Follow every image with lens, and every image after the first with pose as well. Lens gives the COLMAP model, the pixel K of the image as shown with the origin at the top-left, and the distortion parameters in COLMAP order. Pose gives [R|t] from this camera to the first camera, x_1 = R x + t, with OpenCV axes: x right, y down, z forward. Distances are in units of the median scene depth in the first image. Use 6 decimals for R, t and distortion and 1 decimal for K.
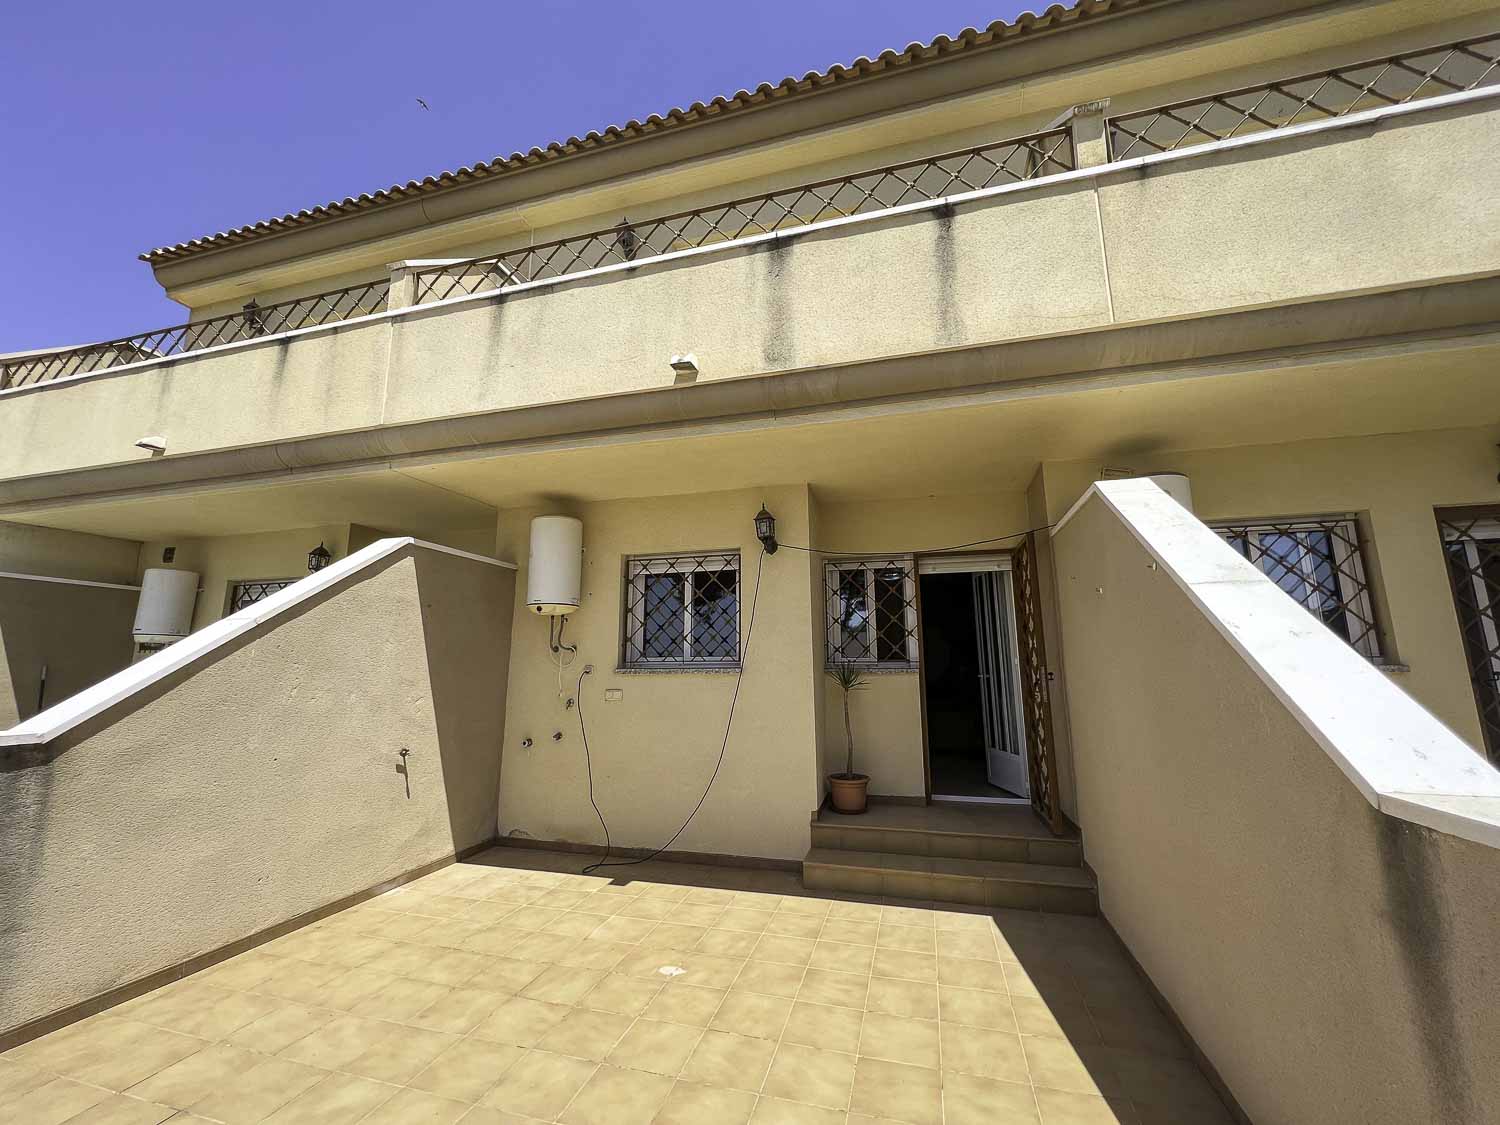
lens RADIAL K [[601.6, 0, 748.1], [0, 601.6, 559.1], [0, 0, 1]] dist [-0.001370, 0.000082]
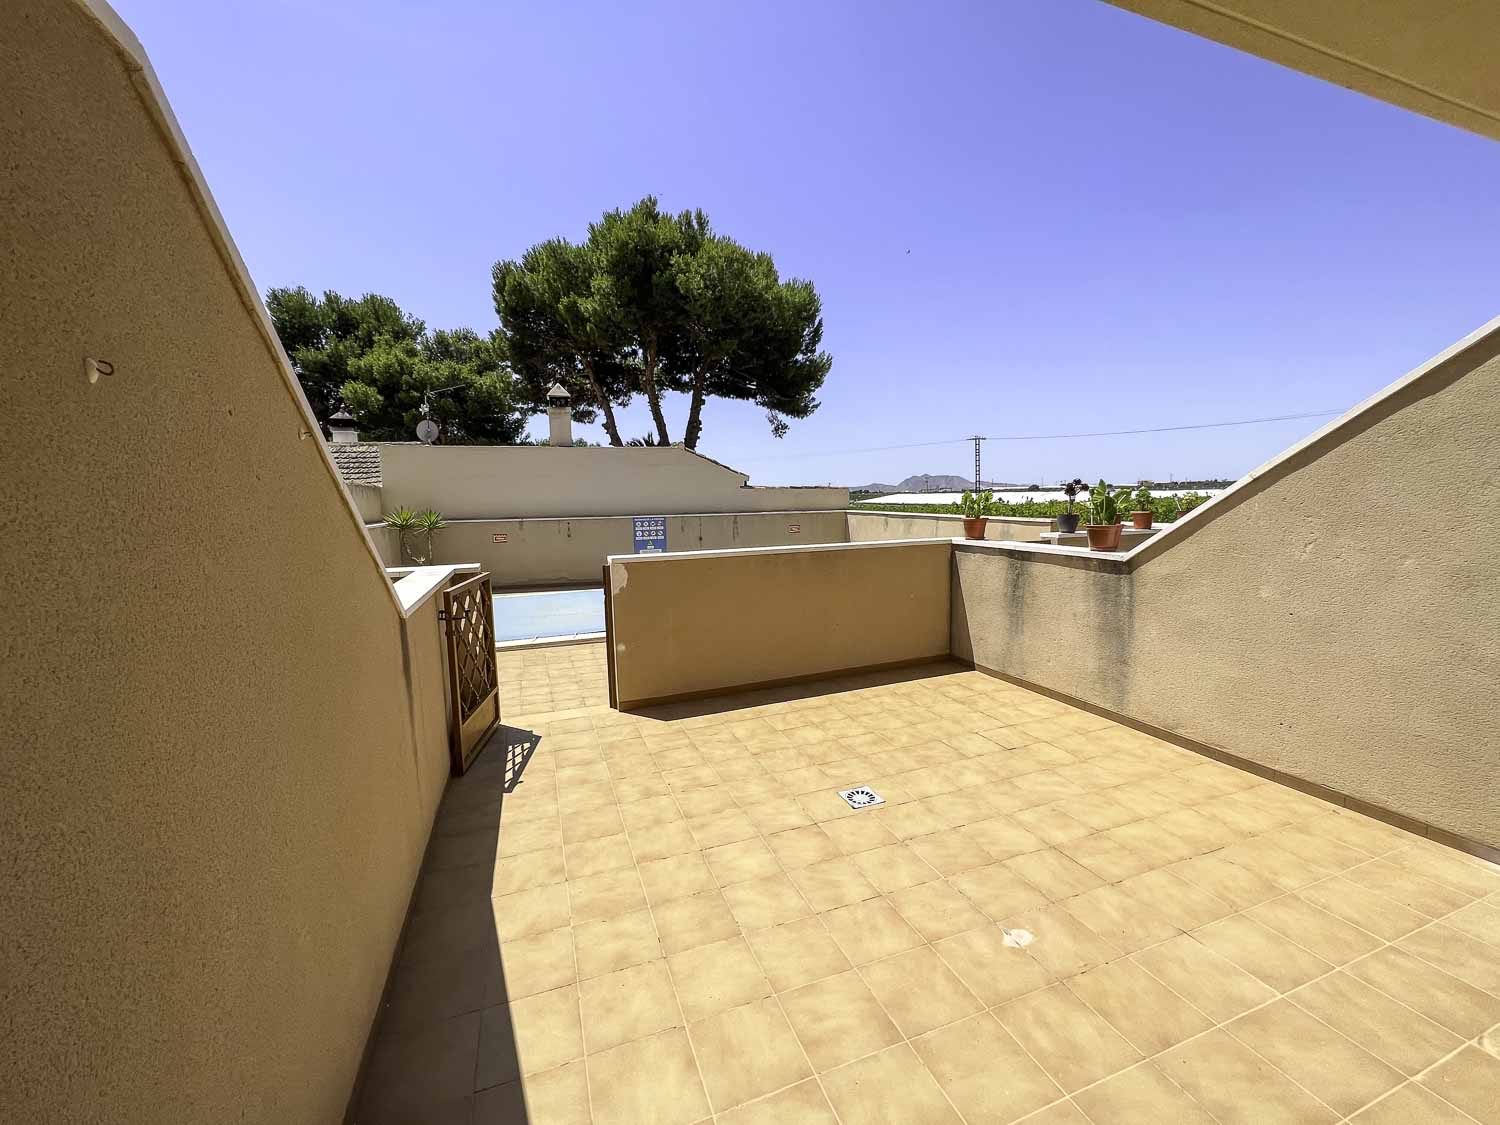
lens RADIAL K [[610.3, 0, 750.0], [0, 610.3, 562.5], [0, 0, 1]] dist [-0.002833, -0.000040]
pose [[-0.806807, 0.084202, -0.584784, 0.609803], [0.129670, 0.990895, -0.036223, 0.214215], [0.576409, -0.105054, -0.810380, 1.616116]]
